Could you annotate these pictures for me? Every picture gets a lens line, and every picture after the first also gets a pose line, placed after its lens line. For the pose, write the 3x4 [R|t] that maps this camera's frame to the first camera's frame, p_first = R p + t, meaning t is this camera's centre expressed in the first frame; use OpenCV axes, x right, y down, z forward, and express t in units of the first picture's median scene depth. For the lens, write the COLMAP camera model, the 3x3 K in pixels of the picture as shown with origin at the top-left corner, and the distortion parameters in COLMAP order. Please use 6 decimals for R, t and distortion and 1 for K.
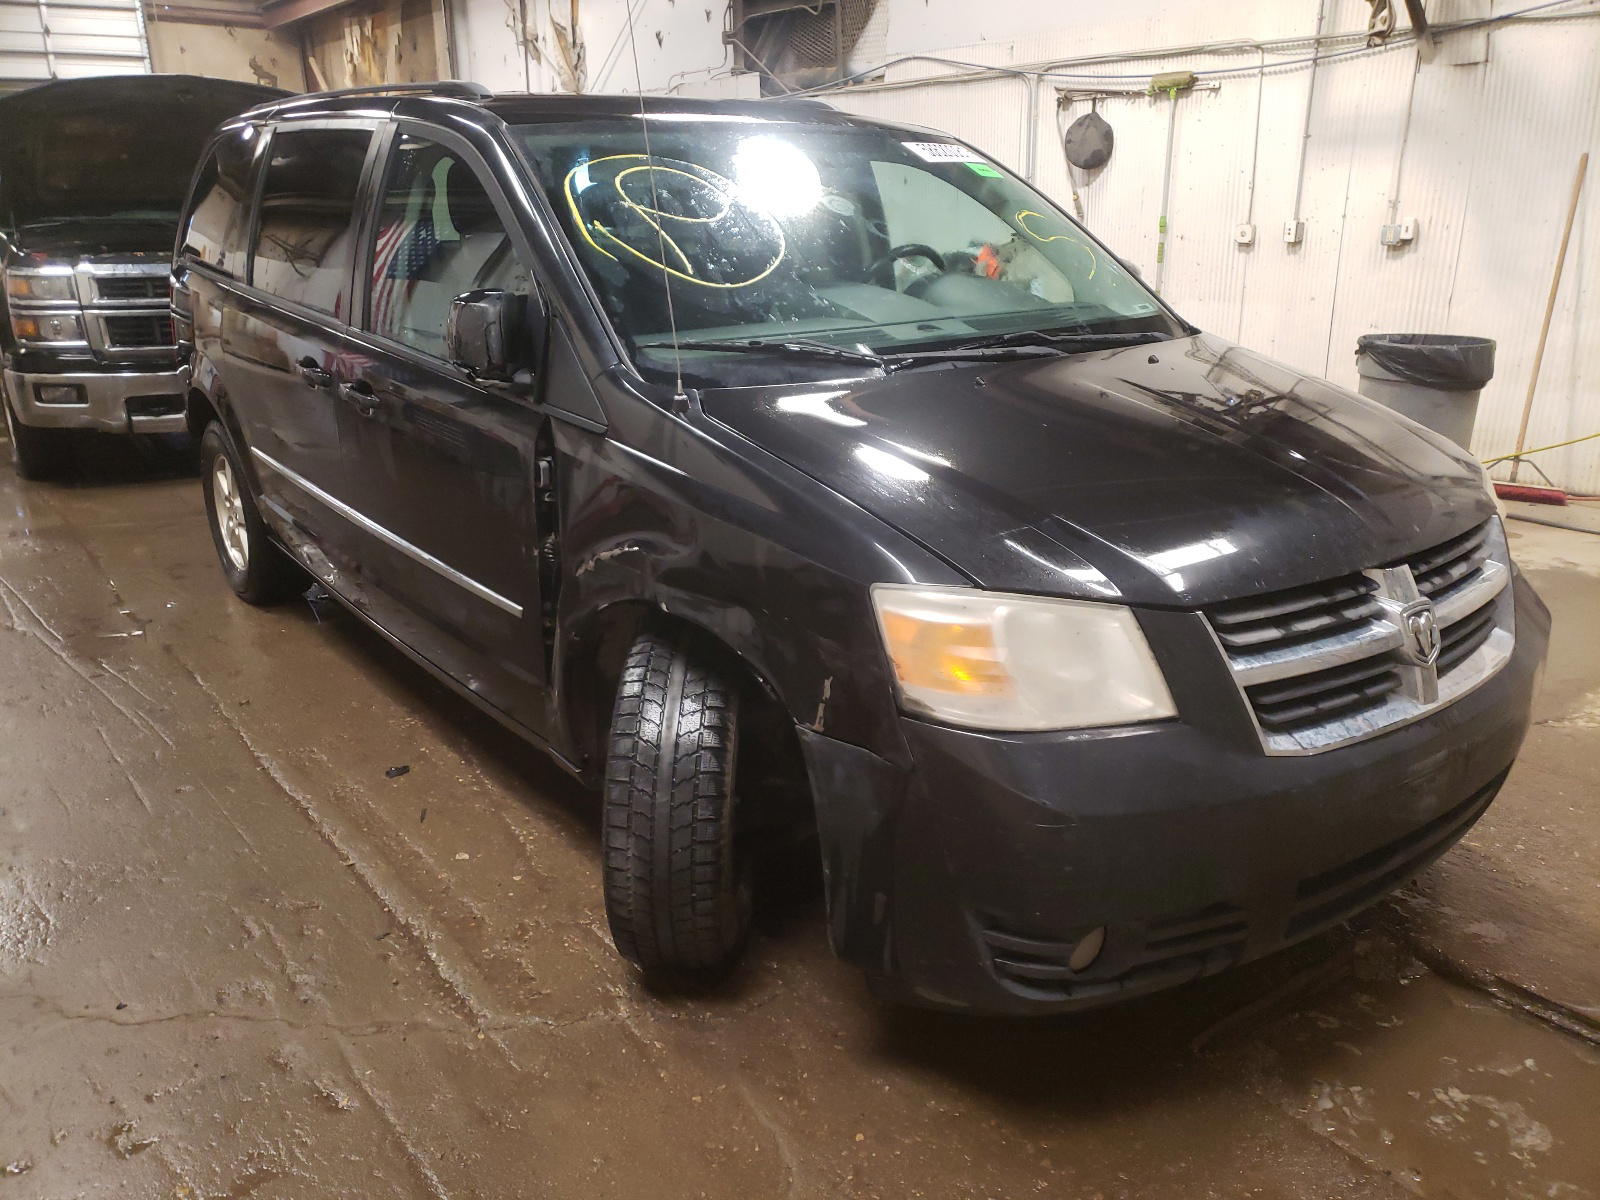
lens RADIAL K [[1289.2, 0, 800.0], [0, 1289.2, 600.0], [0, 0, 1]] dist [0.018140, 0.006547]
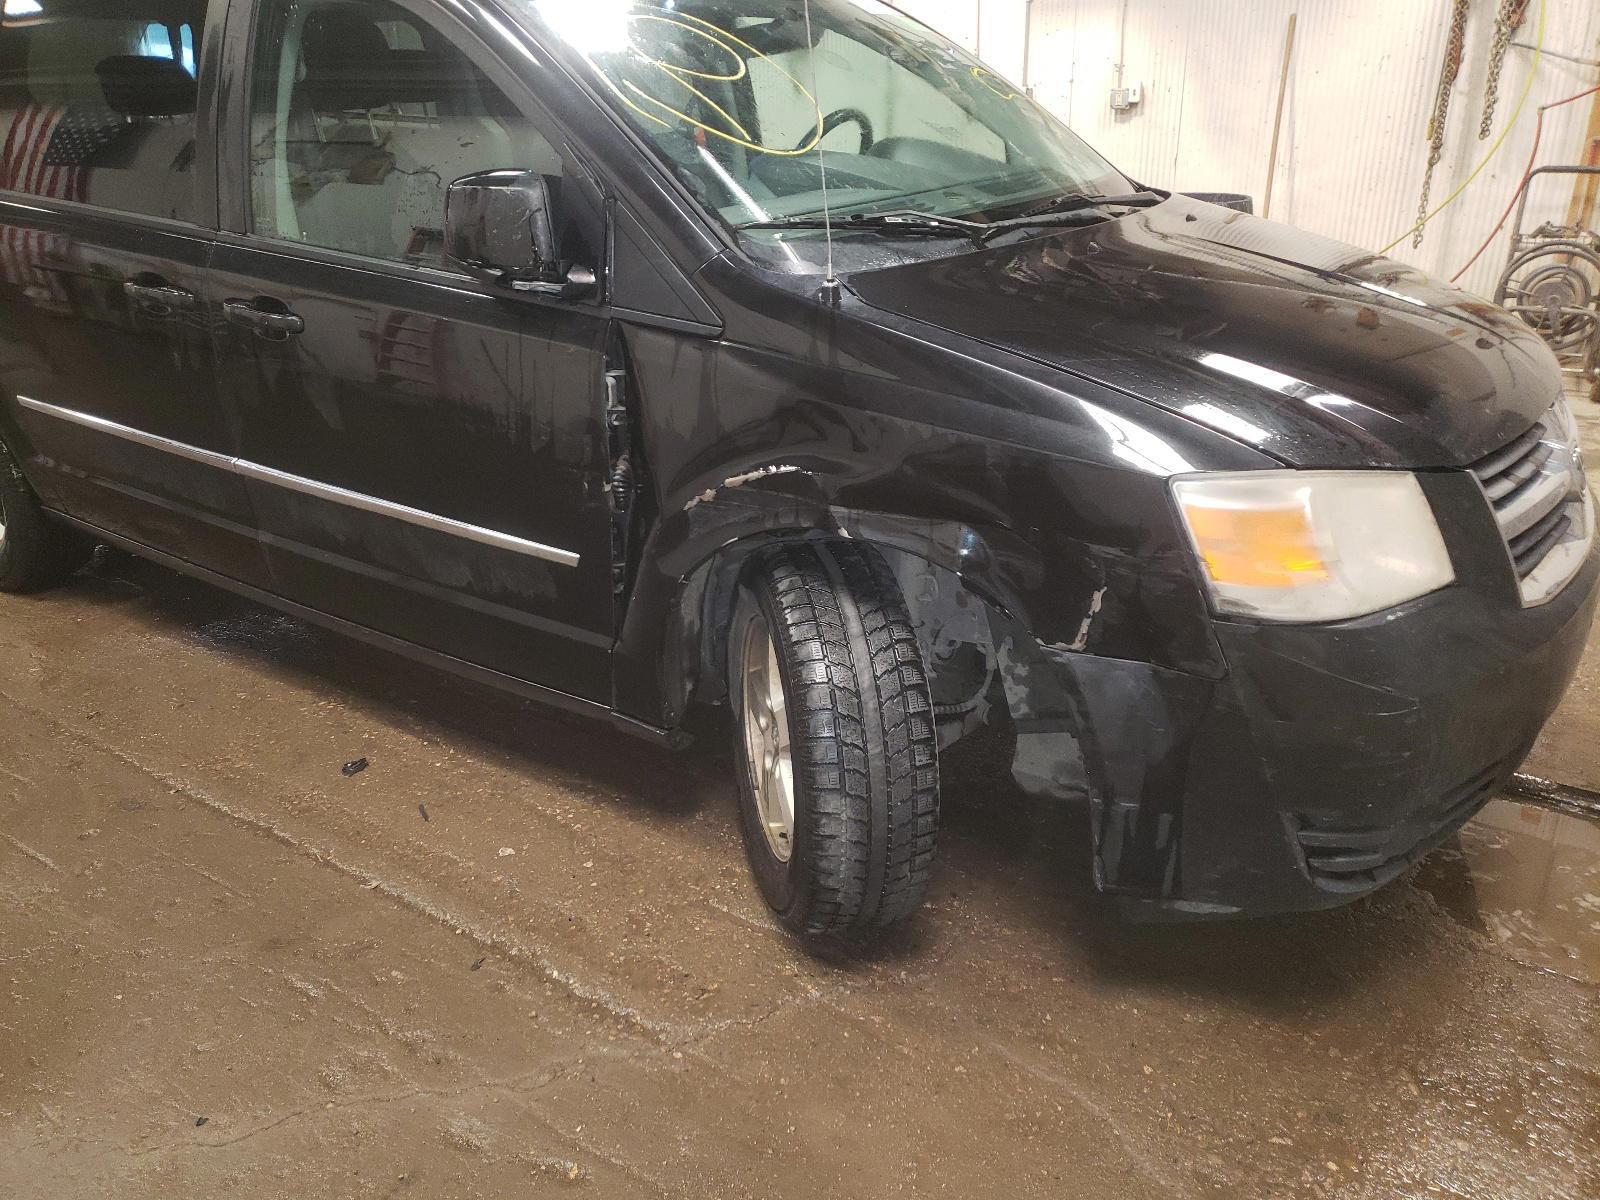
lens RADIAL K [[1278.4, 0, 800.0], [0, 1278.4, 600.0], [0, 0, 1]] dist [0.033119, -0.006243]
pose [[0.951655, -0.131310, 0.277687, -0.340258], [0.108016, 0.989342, 0.097652, -0.033428], [-0.287550, -0.062937, 0.955696, 0.167819]]
